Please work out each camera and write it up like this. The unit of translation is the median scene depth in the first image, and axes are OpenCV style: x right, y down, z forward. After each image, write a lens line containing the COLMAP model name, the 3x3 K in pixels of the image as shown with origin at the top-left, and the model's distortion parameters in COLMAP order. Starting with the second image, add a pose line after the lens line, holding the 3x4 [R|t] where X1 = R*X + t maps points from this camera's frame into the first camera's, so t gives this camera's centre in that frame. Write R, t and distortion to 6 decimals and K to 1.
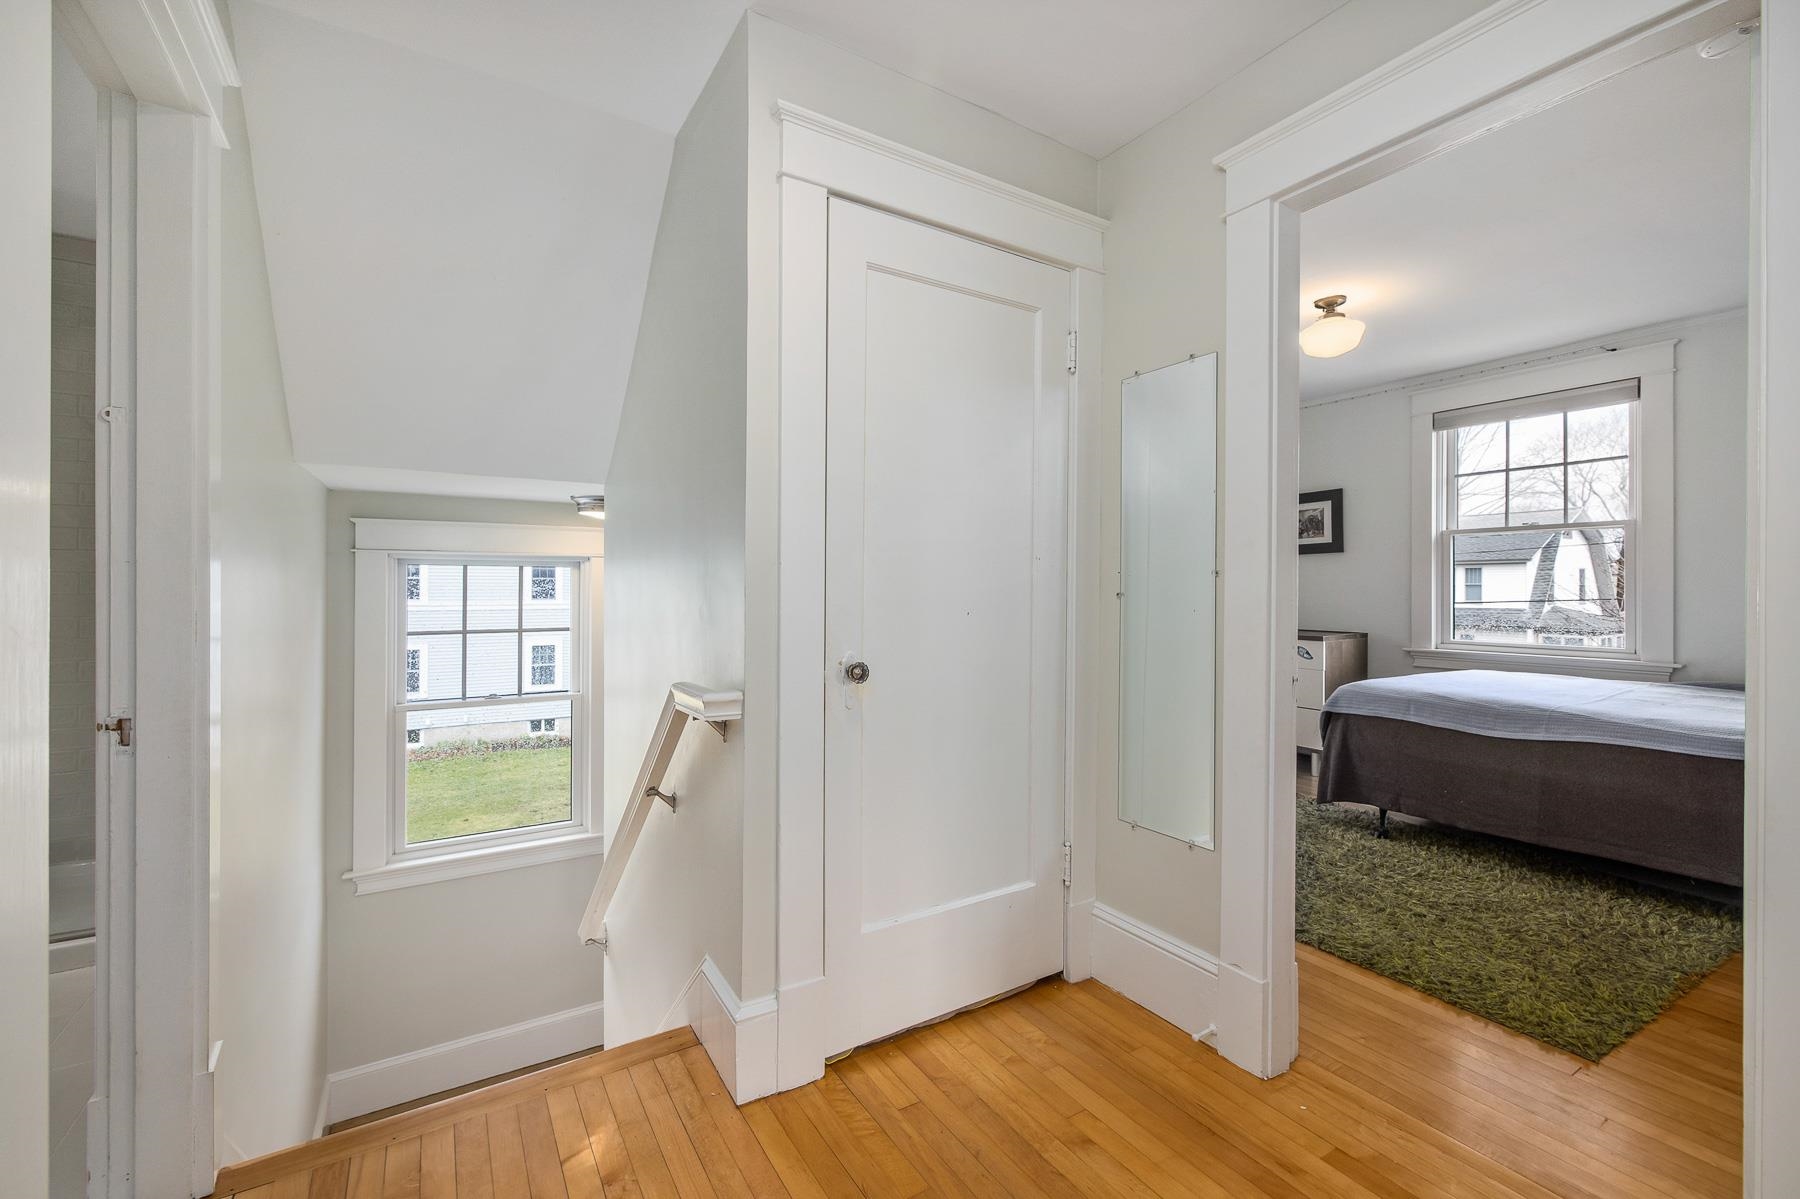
lens RADIAL K [[764.5, 0, 898.4], [0, 764.5, 588.9], [0, 0, 1]] dist [0.001141, 0.000282]
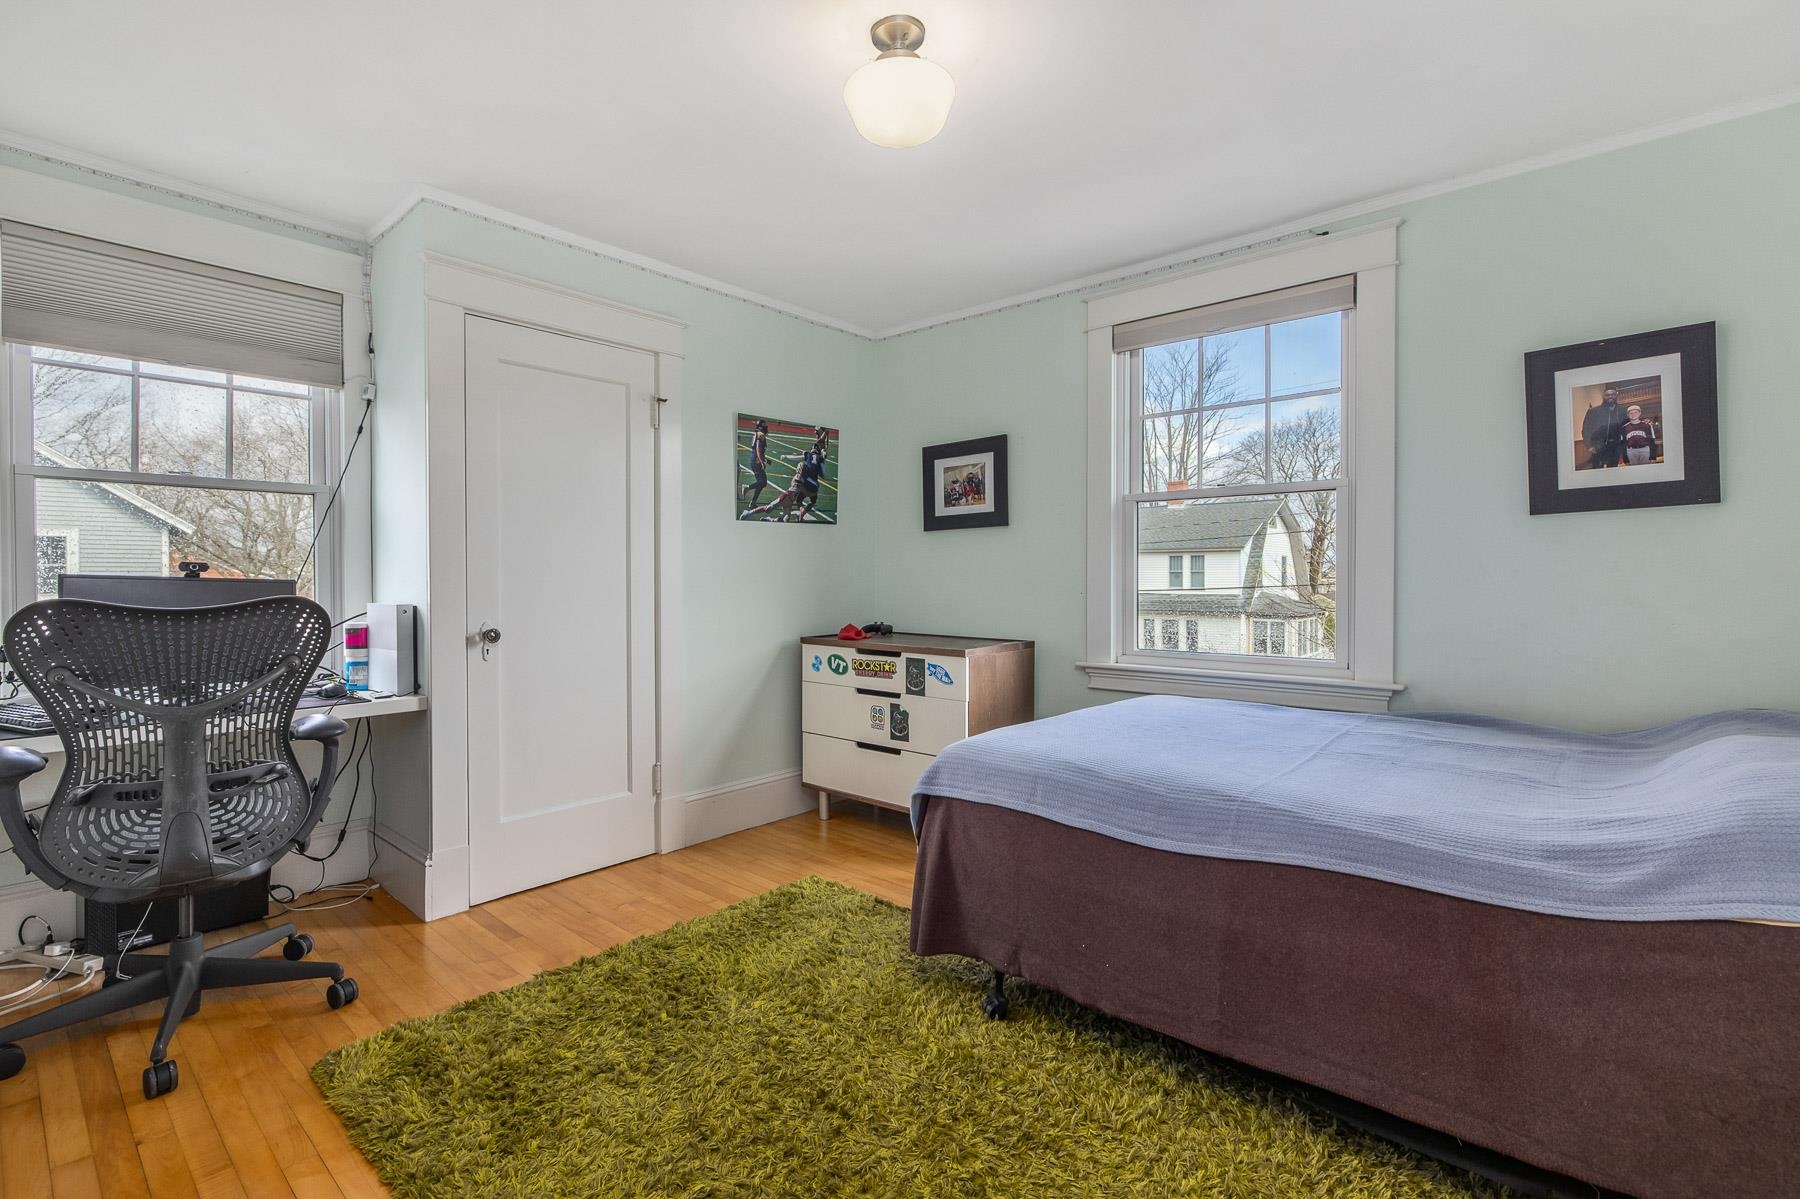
lens RADIAL K [[816.8, 0, 903.2], [0, 816.8, 594.1], [0, 0, 1]] dist [-0.008414, 0.000050]
pose [[0.957415, -0.010381, 0.288529, 0.292788], [0.004476, 0.999767, 0.021120, -0.001527], [-0.288681, -0.018930, 0.957238, 0.331288]]
